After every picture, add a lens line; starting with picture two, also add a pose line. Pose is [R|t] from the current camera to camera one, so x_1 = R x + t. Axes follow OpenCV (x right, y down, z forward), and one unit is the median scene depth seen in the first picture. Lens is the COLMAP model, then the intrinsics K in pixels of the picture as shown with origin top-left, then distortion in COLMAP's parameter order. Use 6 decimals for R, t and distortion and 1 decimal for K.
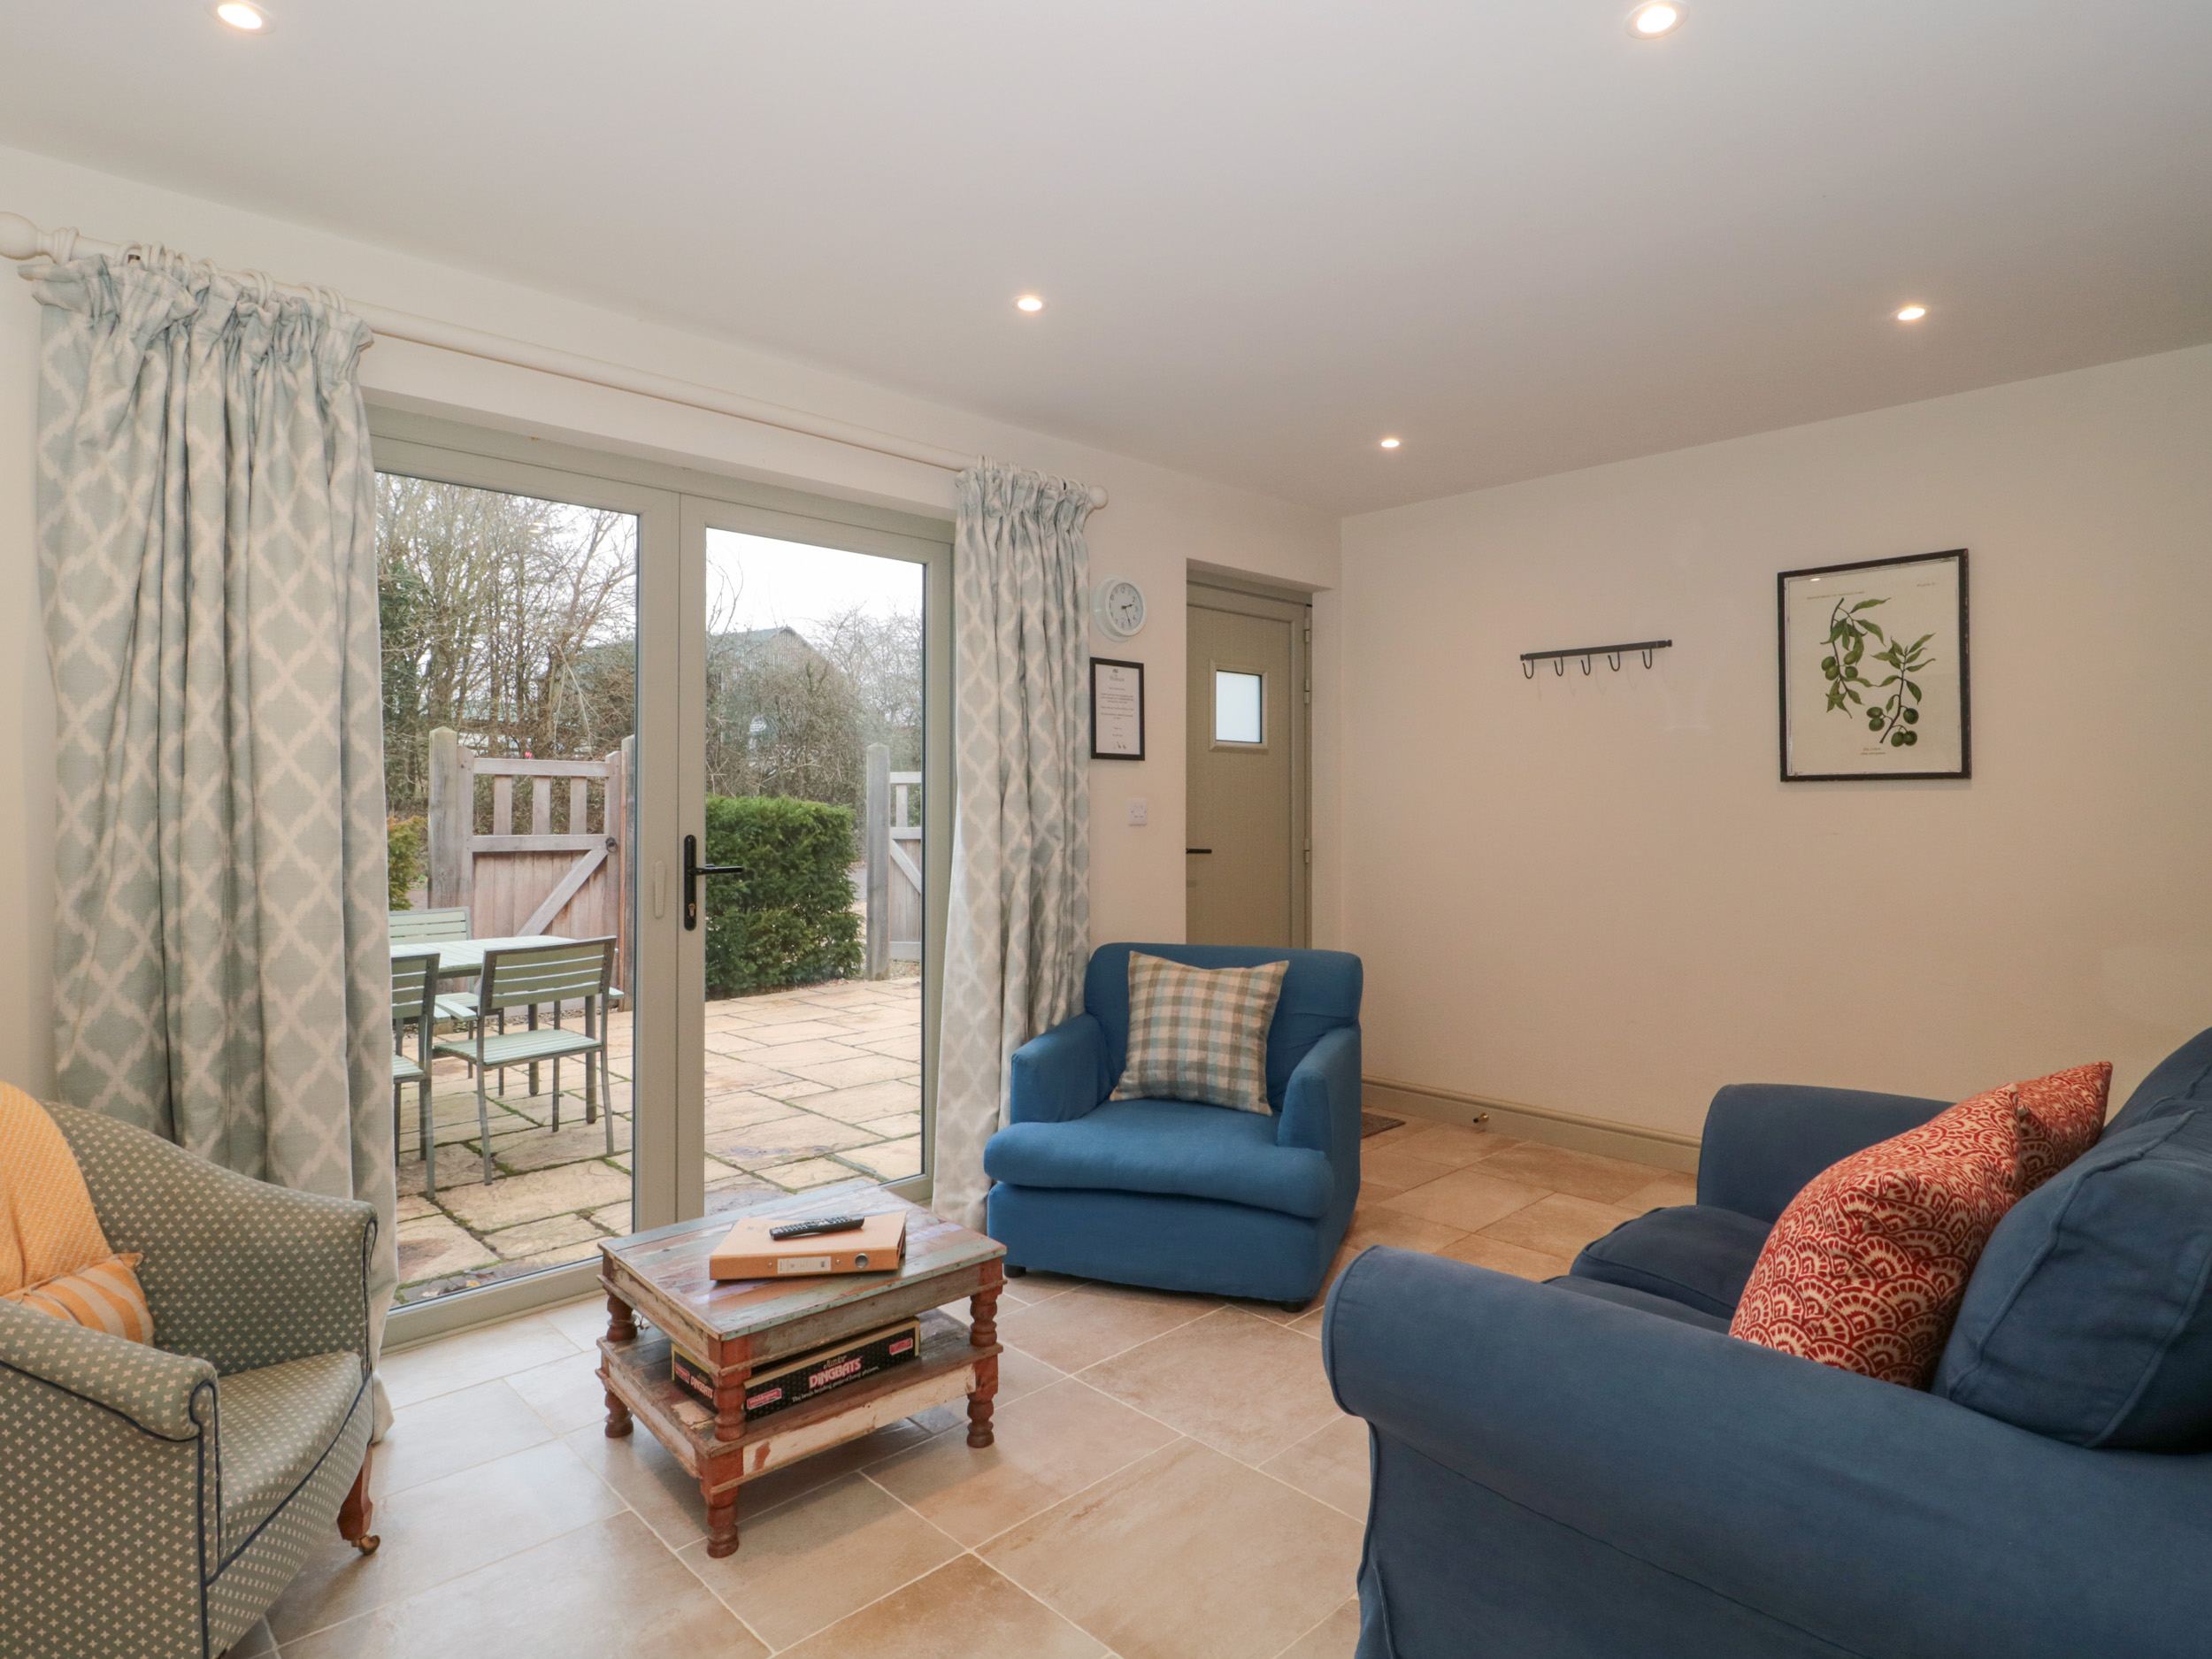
lens RADIAL K [[1206.8, 0, 1172.8], [0, 1206.8, 797.3], [0, 0, 1]] dist [0.070308, -0.090045]
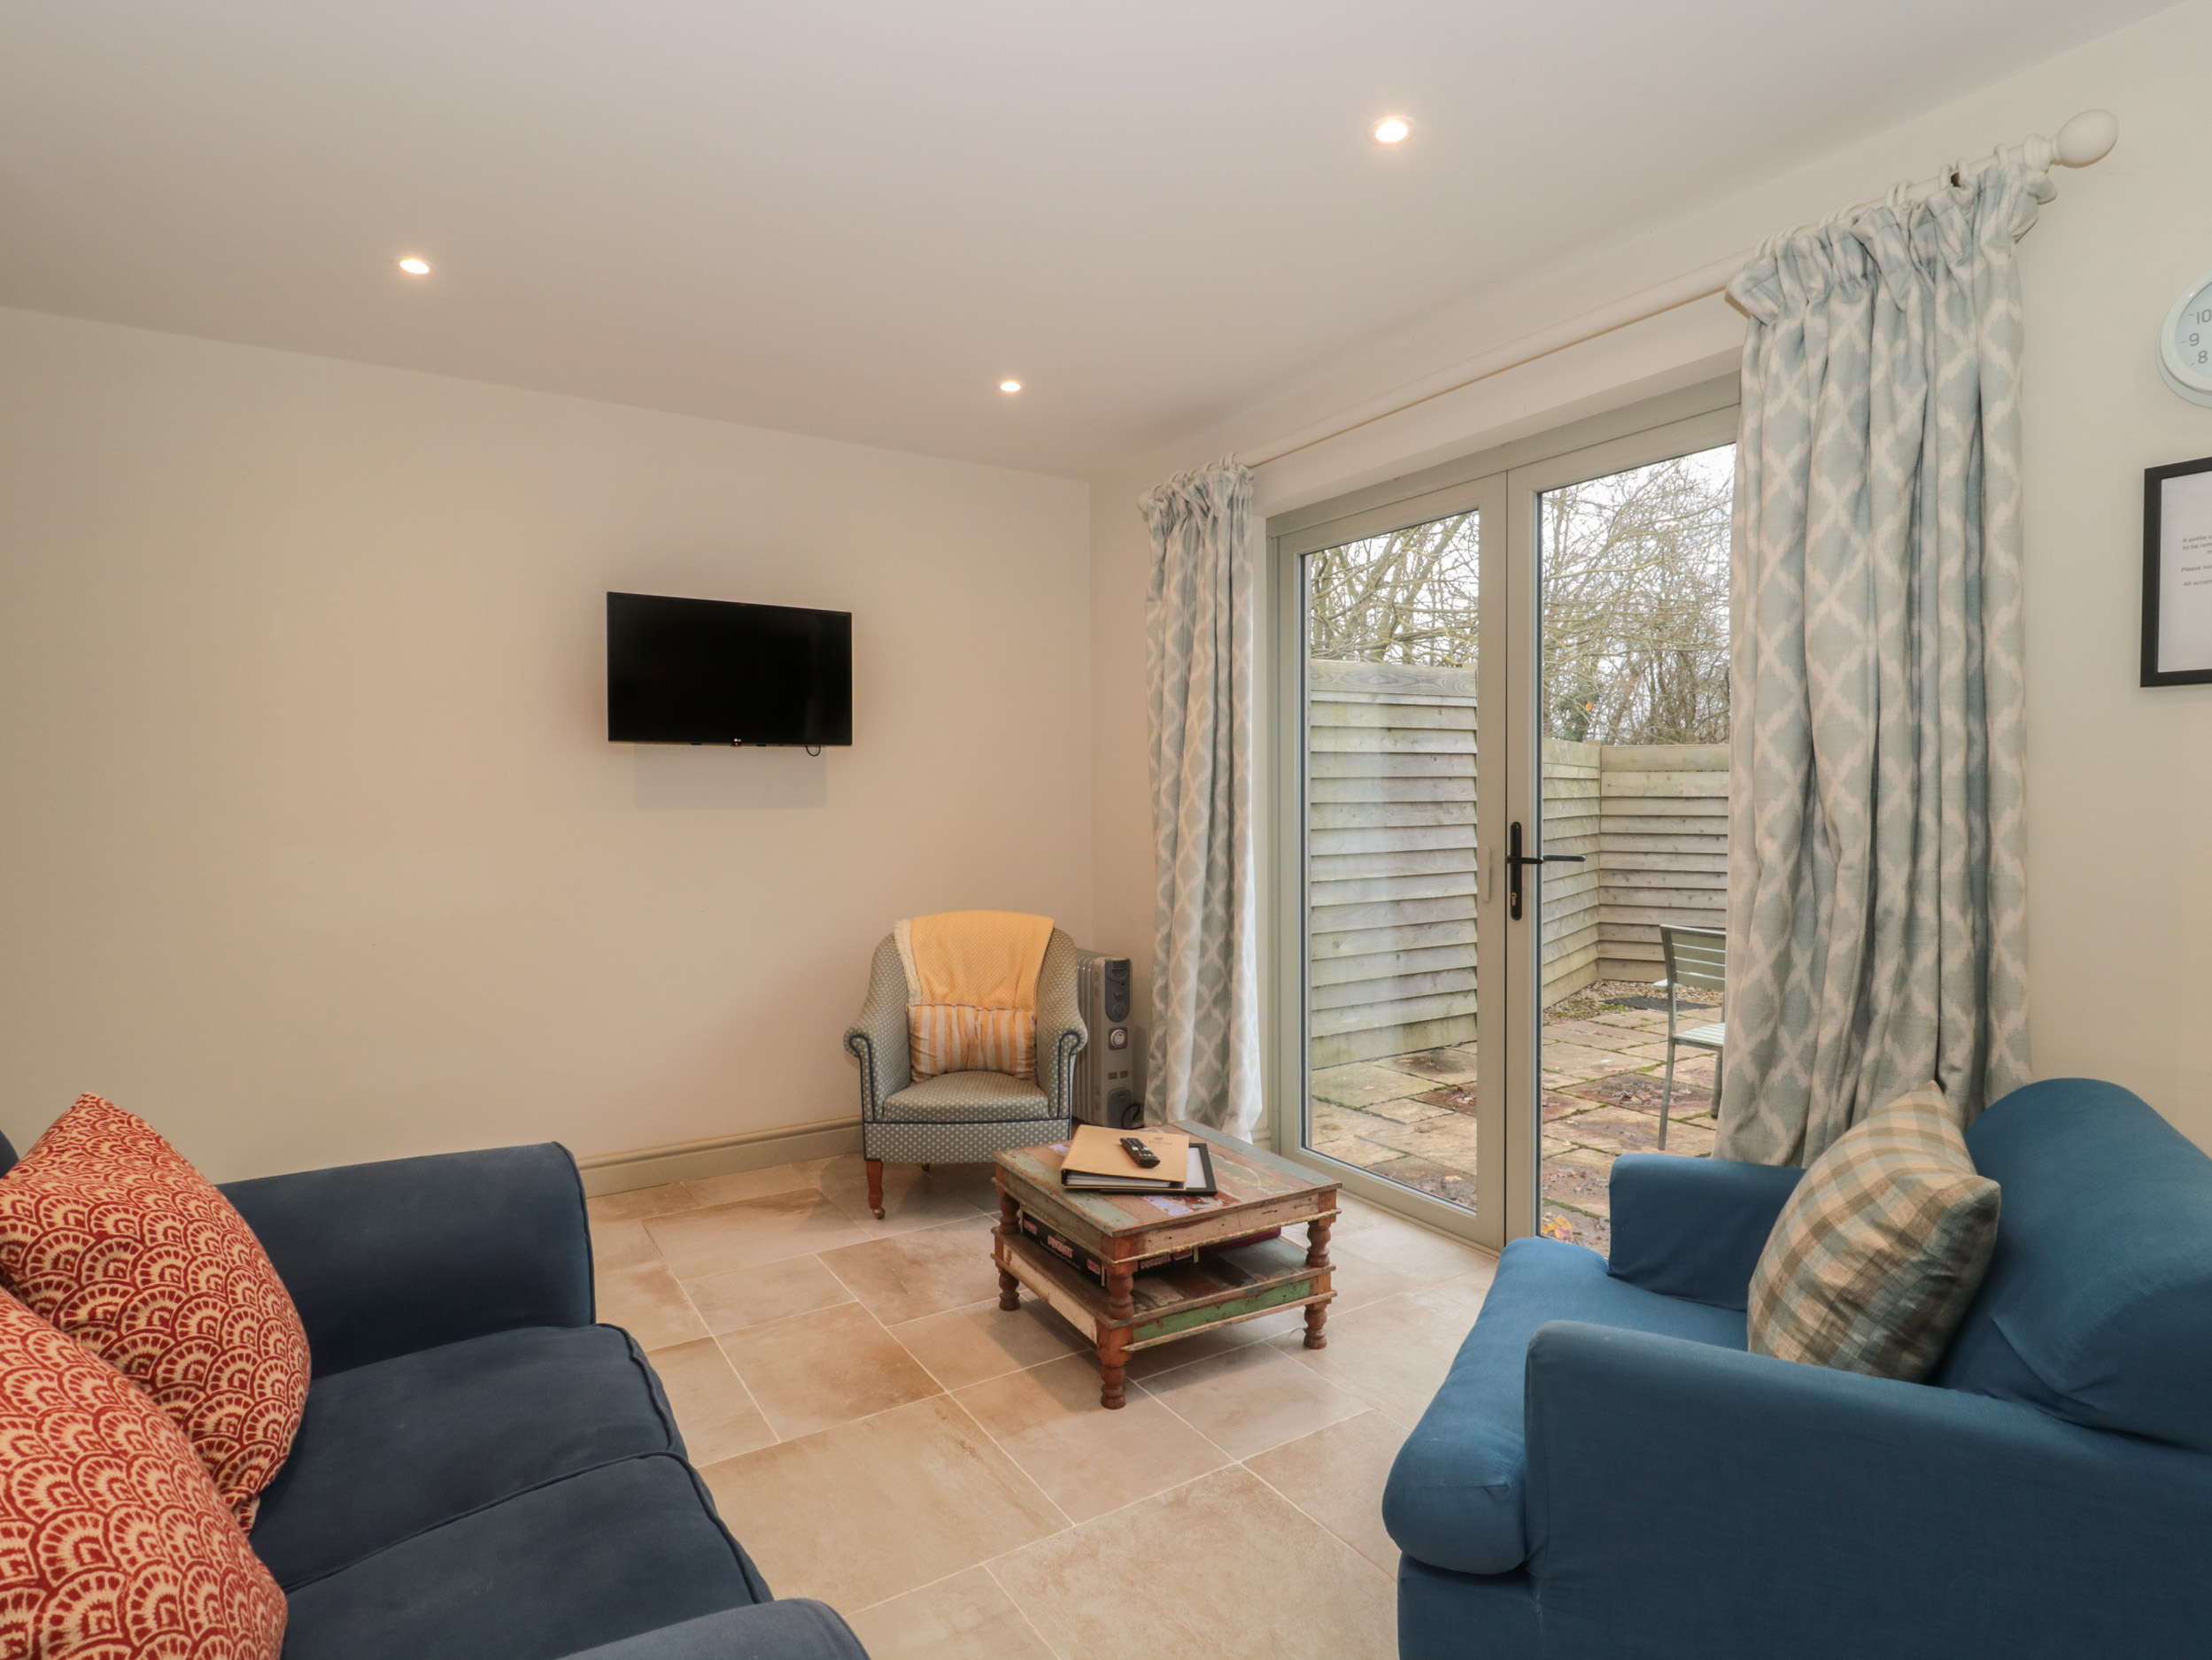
lens RADIAL K [[1157.9, 0, 1106.0], [0, 1157.9, 830.0], [0, 0, 1]] dist [0.007269, -0.019475]
pose [[-0.243144, 0.029829, -0.969531, 0.689060], [0.014492, 0.999527, 0.027117, 0.008537], [0.969882, -0.007457, -0.243461, 1.078127]]
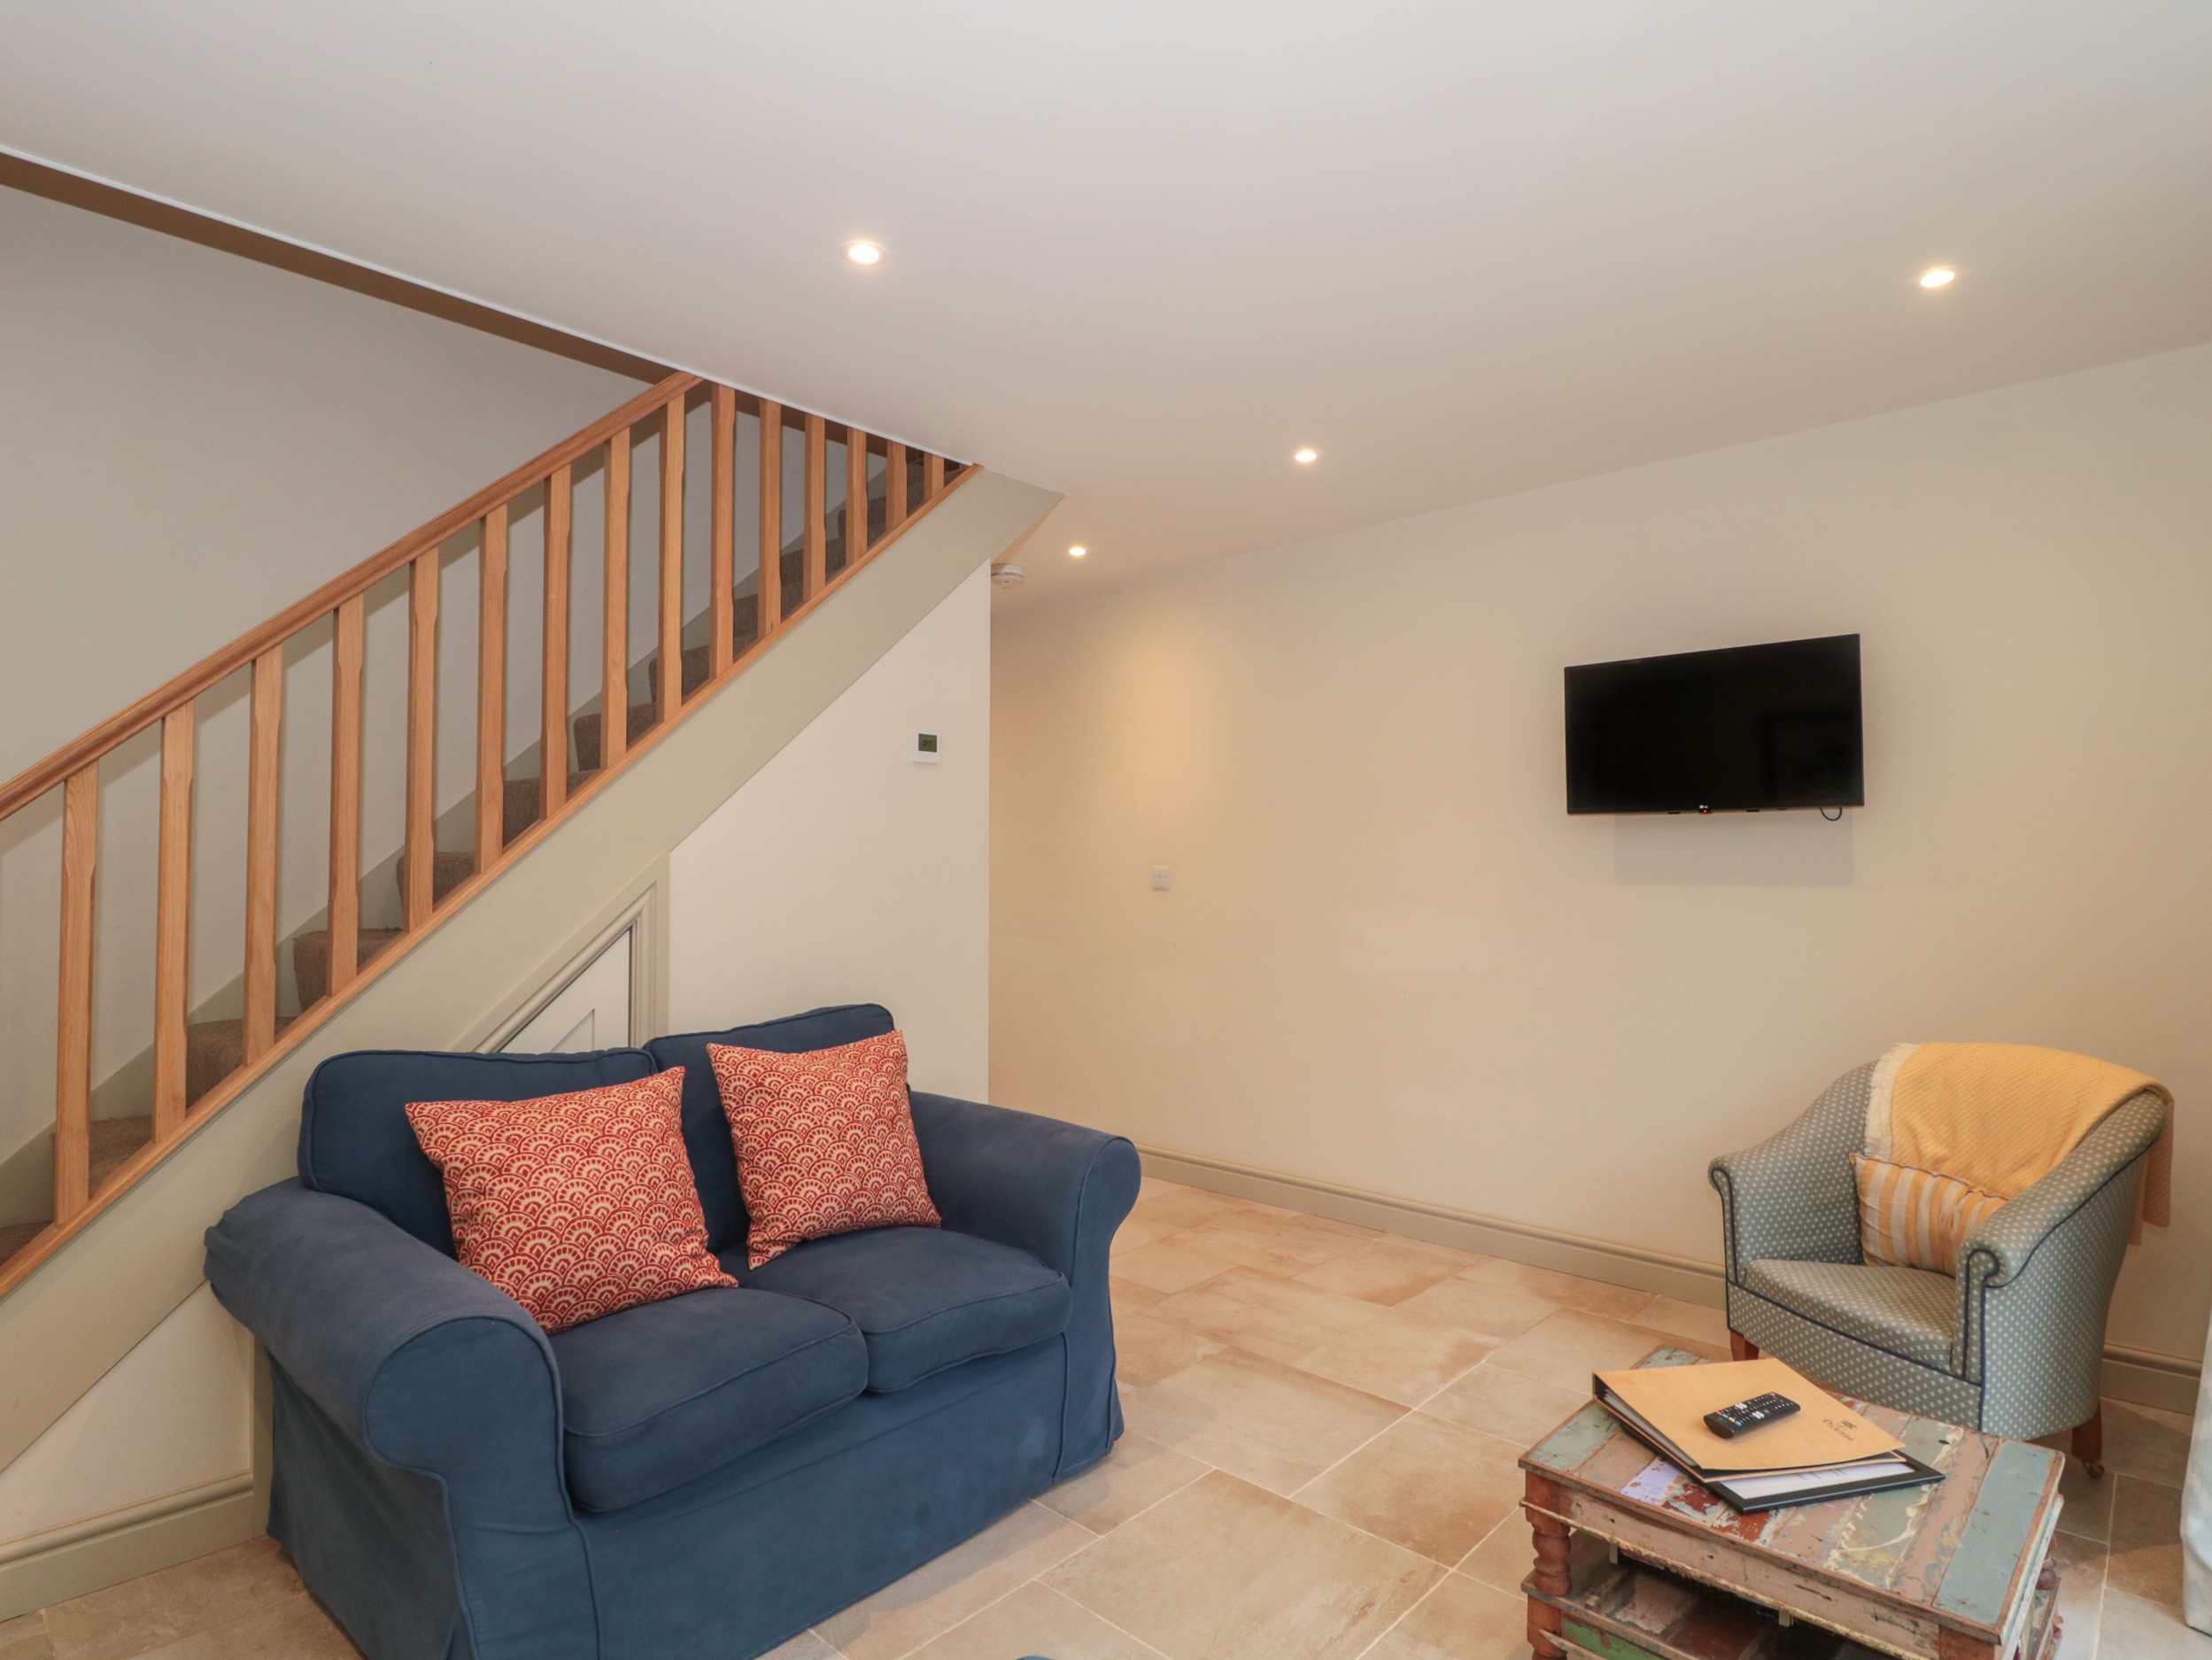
lens RADIAL K [[1174.8, 0, 1101.7], [0, 1174.8, 827.0], [0, 0, 1]] dist [0.005578, -0.016880]
pose [[-0.999900, -0.001387, -0.014072, 0.115912], [-0.000739, 0.998946, -0.045901, 0.010958], [0.014121, -0.045886, -0.998847, 1.524329]]
